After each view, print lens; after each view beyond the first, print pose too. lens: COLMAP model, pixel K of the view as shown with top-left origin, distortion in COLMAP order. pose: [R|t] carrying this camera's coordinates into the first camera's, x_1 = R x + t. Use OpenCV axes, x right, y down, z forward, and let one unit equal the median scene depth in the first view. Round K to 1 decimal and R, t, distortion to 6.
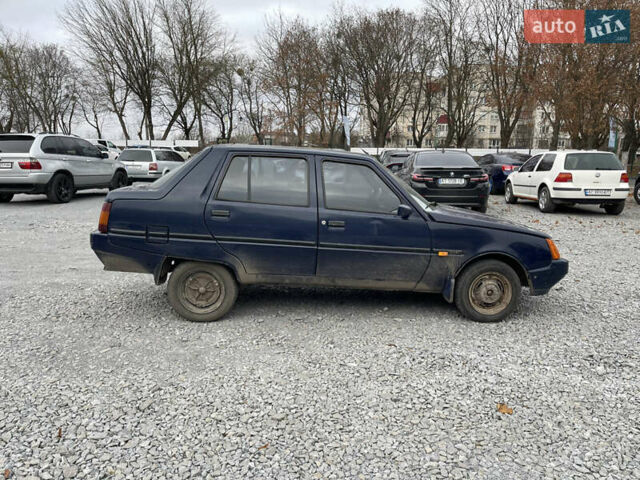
lens RADIAL K [[484.2, 0, 324.4], [0, 484.2, 238.5], [0, 0, 1]] dist [0.063443, -0.089160]
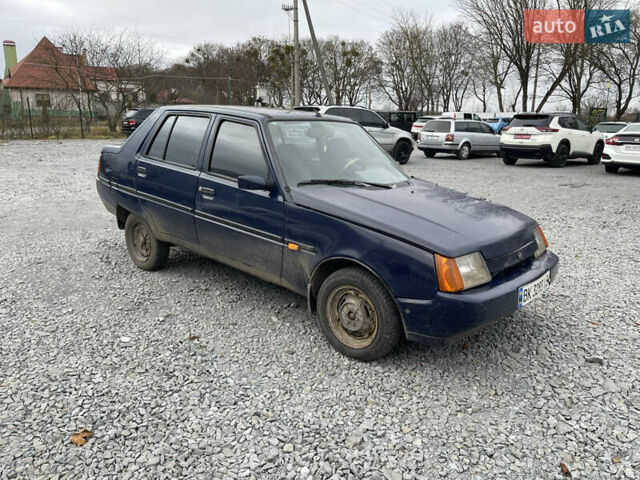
lens RADIAL K [[484.2, 0, 324.4], [0, 484.2, 238.5], [0, 0, 1]] dist [0.063443, -0.089160]
pose [[0.718461, 0.163880, -0.675986, 0.166597], [-0.128713, 0.986388, 0.102331, -0.013459], [0.683554, 0.013488, 0.729775, 0.105209]]
